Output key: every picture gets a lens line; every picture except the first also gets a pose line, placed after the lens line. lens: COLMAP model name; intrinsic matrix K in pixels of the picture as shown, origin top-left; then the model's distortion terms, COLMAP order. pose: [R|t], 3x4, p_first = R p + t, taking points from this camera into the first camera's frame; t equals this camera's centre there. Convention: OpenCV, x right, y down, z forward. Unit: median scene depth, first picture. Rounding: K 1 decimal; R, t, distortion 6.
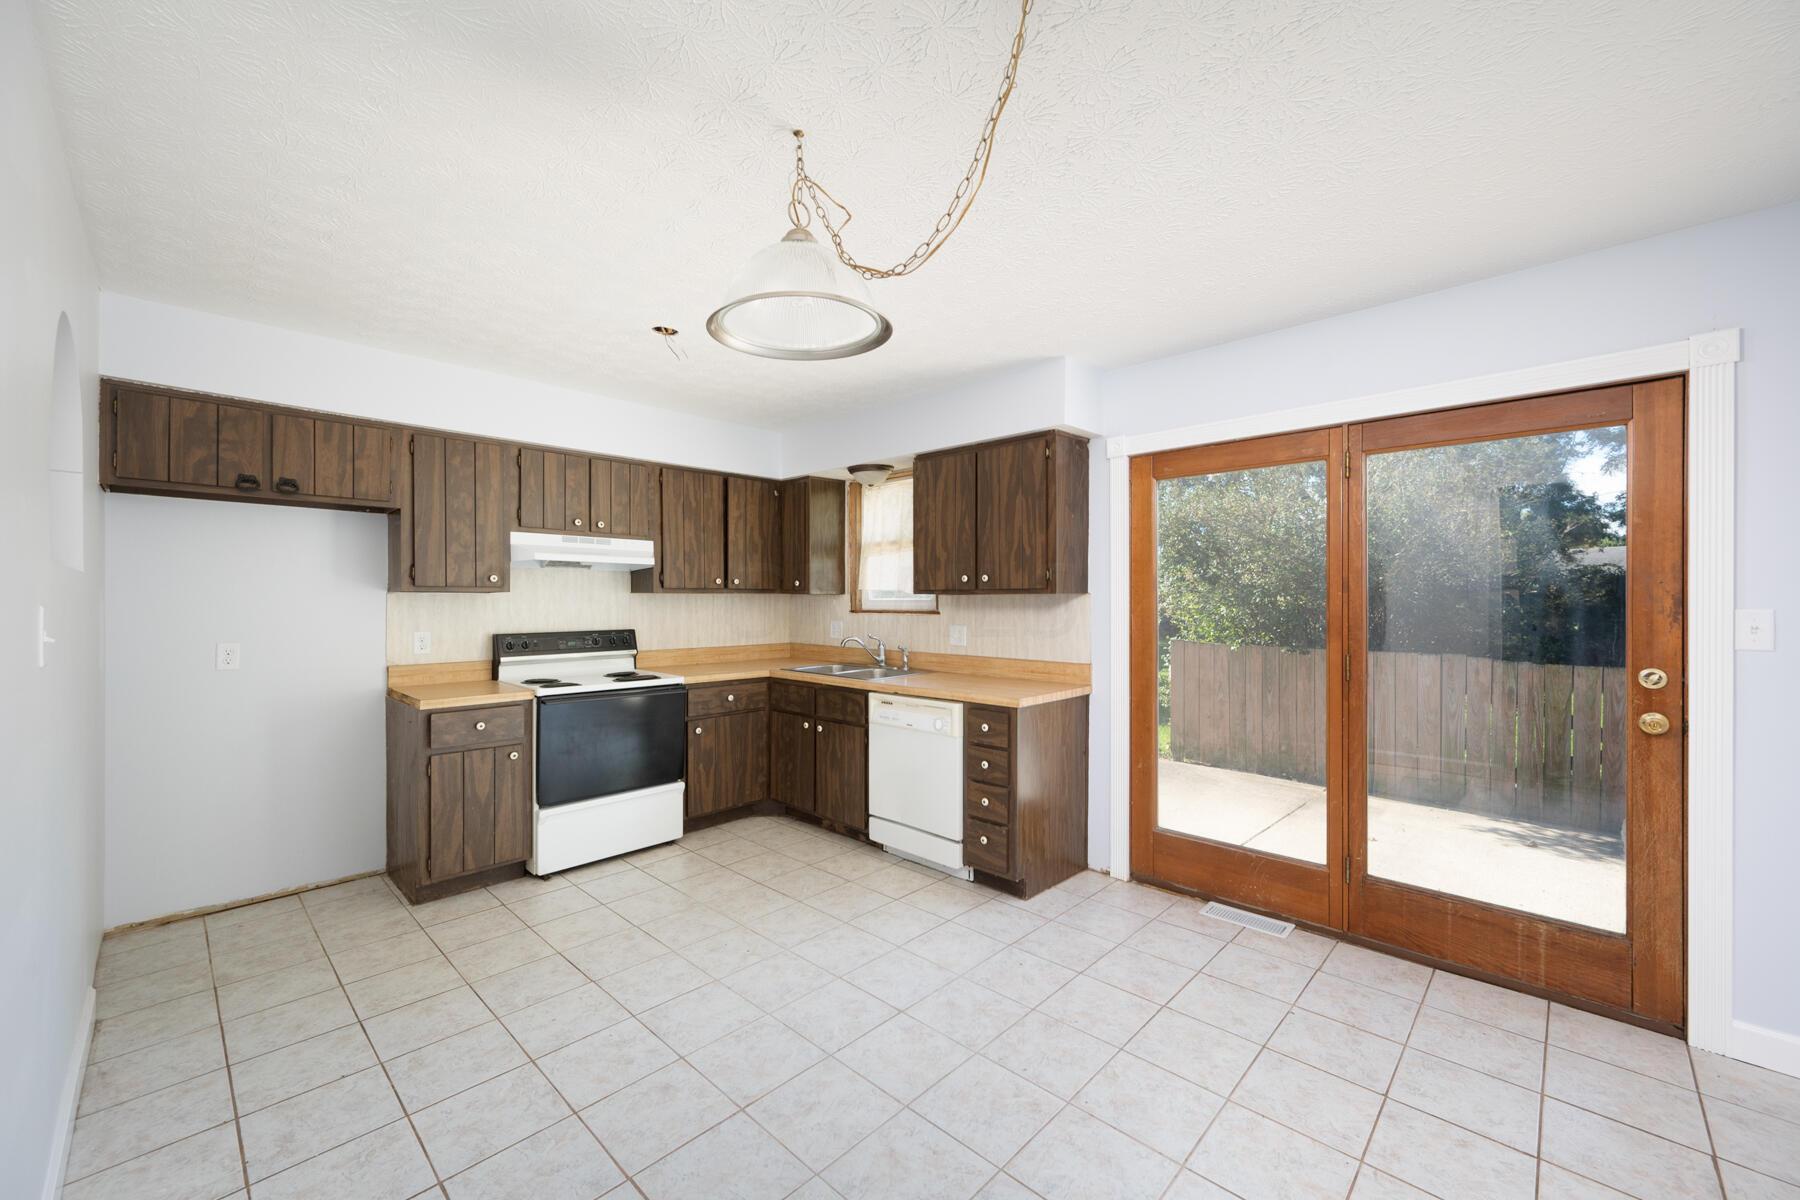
lens RADIAL K [[704.3, 0, 900.0], [0, 704.3, 600.0], [0, 0, 1]] dist [0.000310, -0.000015]
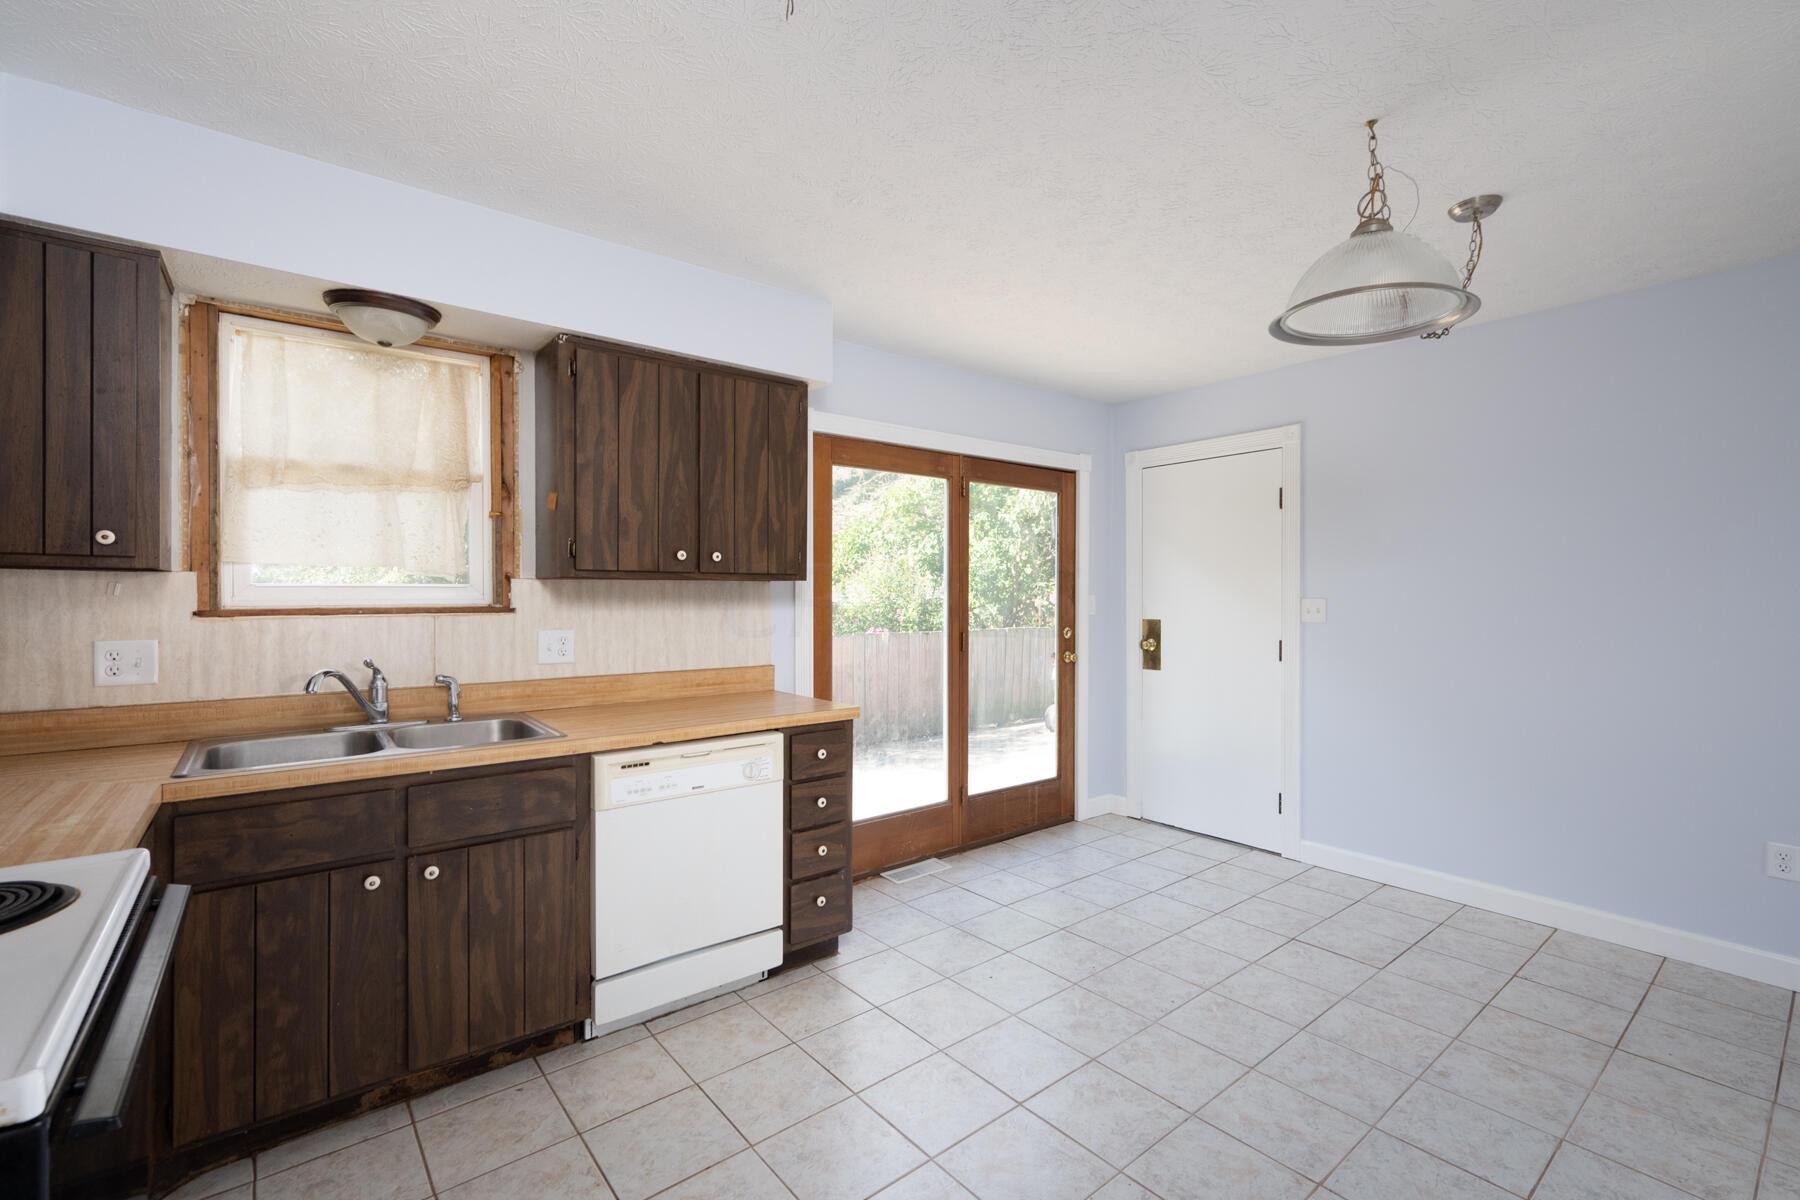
lens RADIAL K [[784.7, 0, 900.0], [0, 784.7, 600.0], [0, 0, 1]] dist [0.001345, 0.000113]
pose [[0.127564, -0.005327, 0.991816, -0.617586], [0.000350, 0.999986, 0.005326, 0.007863], [-0.991830, -0.000333, 0.127564, 0.697716]]
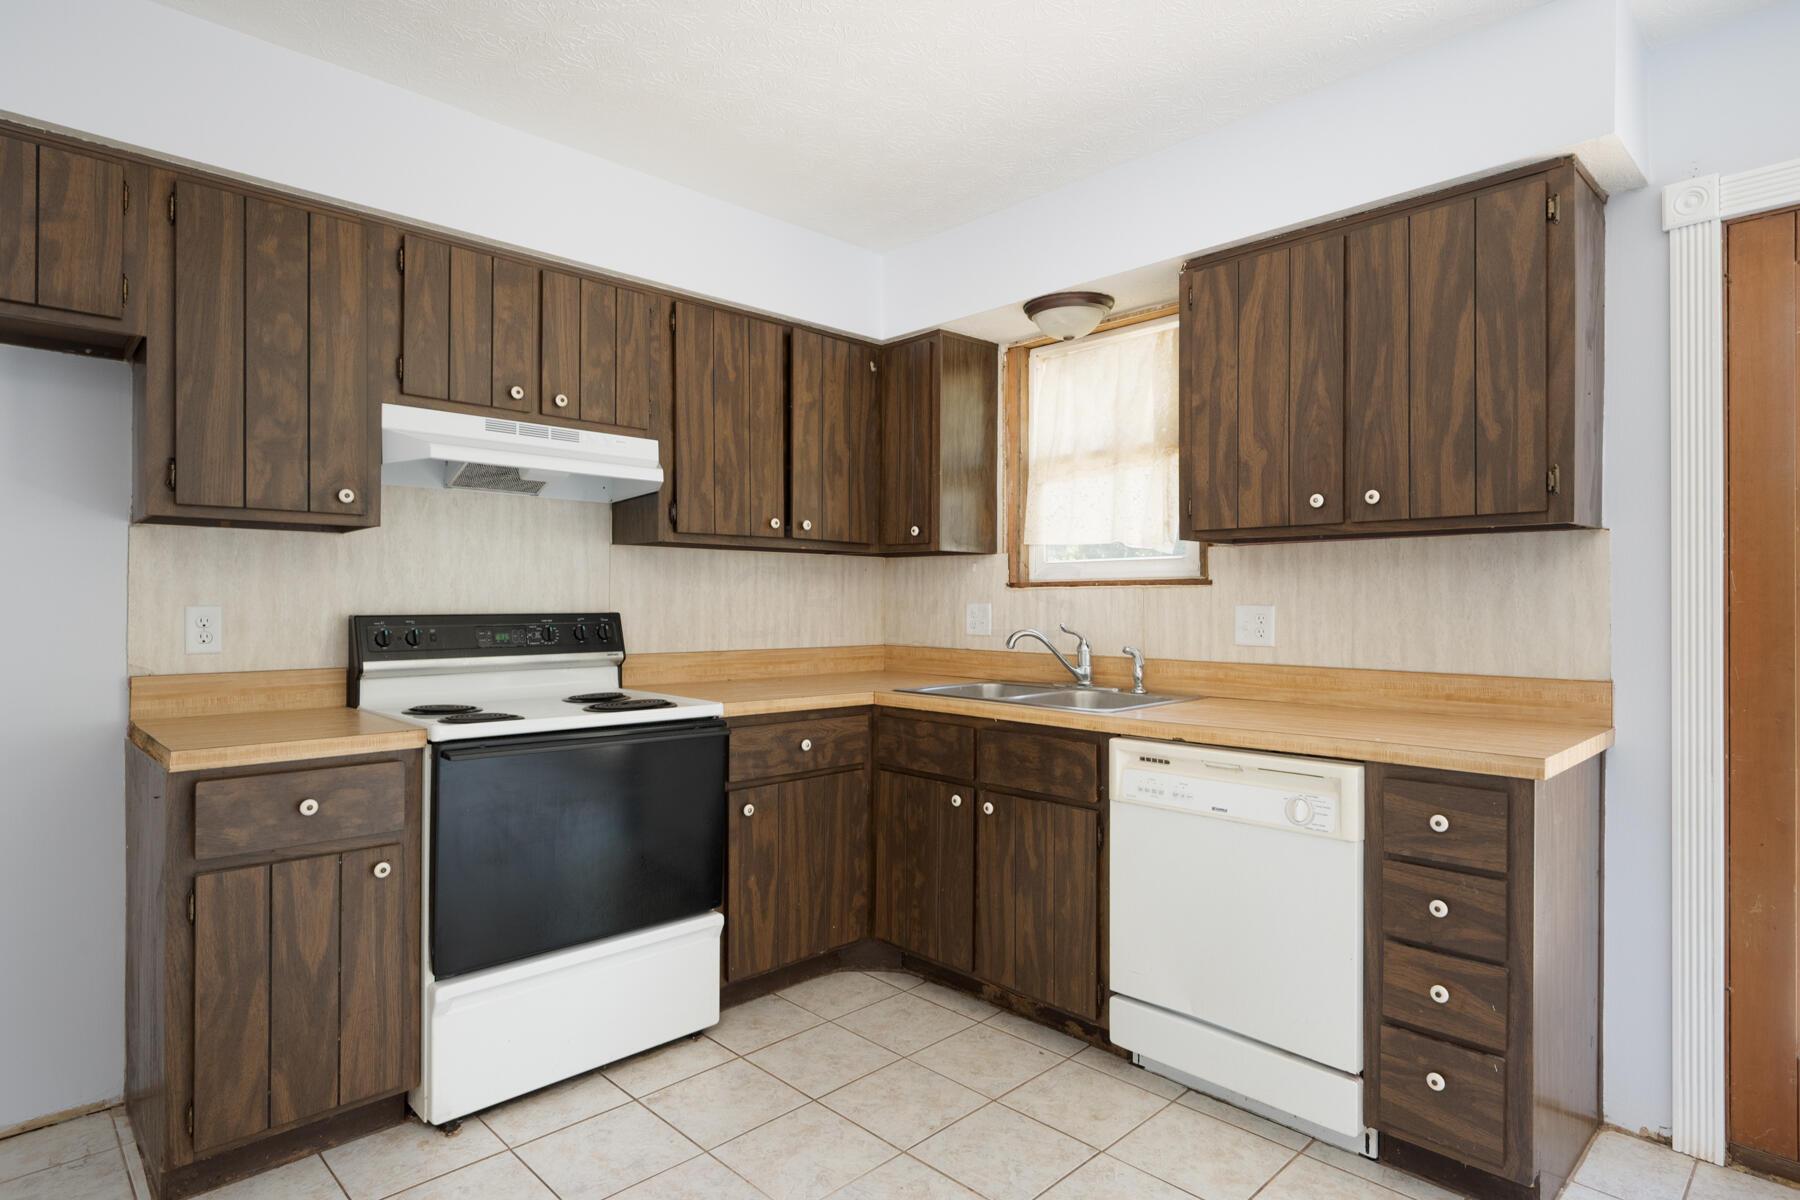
lens RADIAL K [[957.2, 0, 900.0], [0, 957.2, 600.0], [0, 0, 1]] dist [-0.002398, 0.000423]
pose [[0.999400, 0.003232, -0.034492, -0.166958], [-0.003364, 0.999987, -0.003771, 0.039899], [0.034479, 0.003884, 0.999398, 0.342328]]
